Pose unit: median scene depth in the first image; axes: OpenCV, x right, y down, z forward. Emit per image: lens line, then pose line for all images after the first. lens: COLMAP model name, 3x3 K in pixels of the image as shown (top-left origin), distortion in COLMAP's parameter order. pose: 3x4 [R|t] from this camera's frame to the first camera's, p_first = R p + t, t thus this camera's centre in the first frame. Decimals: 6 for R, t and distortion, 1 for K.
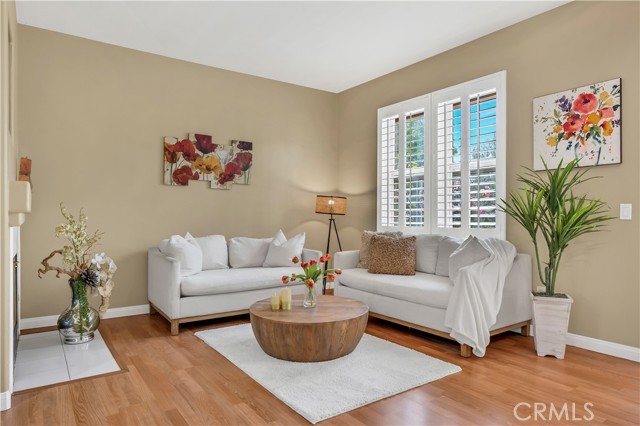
lens RADIAL K [[404.3, 0, 317.6], [0, 404.3, 216.0], [0, 0, 1]] dist [0.002181, 0.001036]
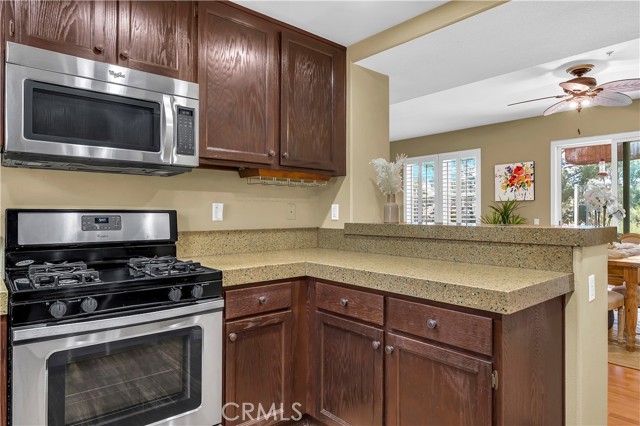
lens RADIAL K [[392.2, 0, 318.4], [0, 392.2, 209.9], [0, 0, 1]] dist [-0.001228, 0.001224]
pose [[0.995693, 0.000636, 0.092714, -0.480632], [0.000631, 0.999907, -0.013634, -0.040651], [-0.092714, 0.013633, 0.995599, -0.790149]]
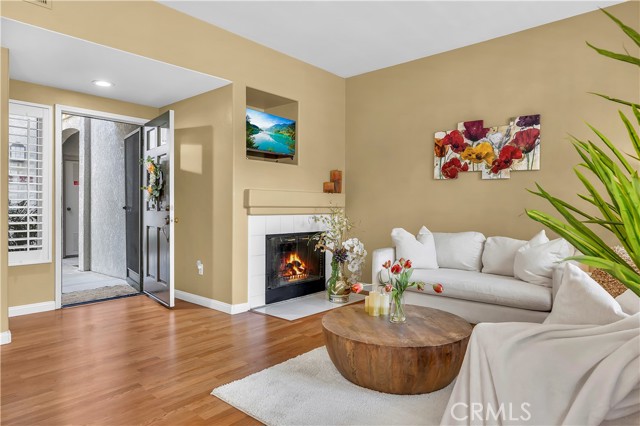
lens RADIAL K [[392.2, 0, 318.4], [0, 392.2, 209.9], [0, 0, 1]] dist [-0.001228, 0.001224]
pose [[0.228739, 0.004921, -0.973475, 0.617159], [-0.007052, 0.999969, 0.003398, -0.002132], [0.973462, 0.006088, 0.228767, 0.574616]]
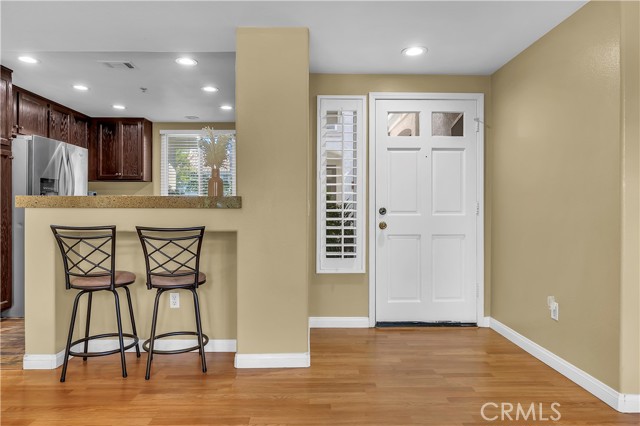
lens RADIAL K [[392.2, 0, 318.4], [0, 392.2, 209.9], [0, 0, 1]] dist [-0.001228, 0.001224]
pose [[-0.567311, -0.003946, -0.823494, 0.246743], [-0.006530, 0.999979, -0.000293, -0.001285], [0.823478, 0.005211, -0.567324, 0.552877]]
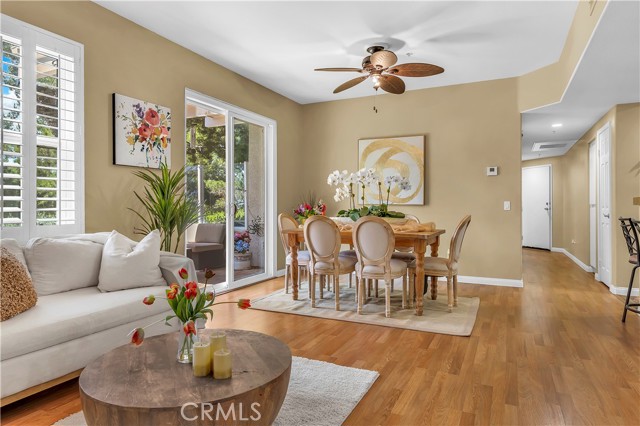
lens RADIAL K [[392.2, 0, 318.4], [0, 392.2, 209.9], [0, 0, 1]] dist [-0.001228, 0.001224]
pose [[-0.483303, -0.005858, 0.875434, -0.539058], [0.003991, 0.999952, 0.008895, -0.003132], [-0.875444, 0.007793, -0.483256, 0.965230]]
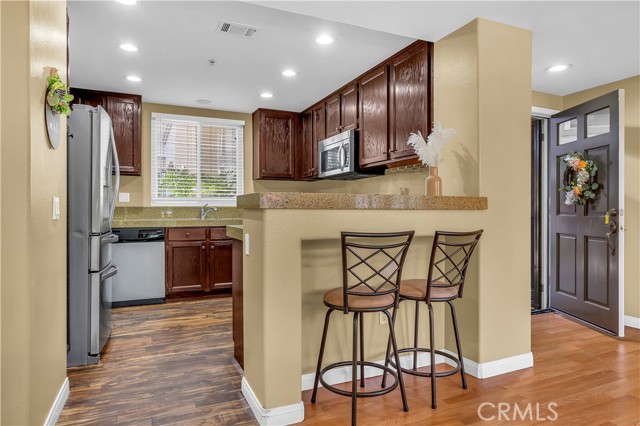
lens RADIAL K [[392.2, 0, 318.4], [0, 392.2, 209.9], [0, 0, 1]] dist [-0.001228, 0.001224]
pose [[-0.202910, -0.005255, -0.979183, 0.459741], [-0.006102, 0.999973, -0.004102, 0.000799], [0.979178, 0.005142, -0.202937, -0.108485]]
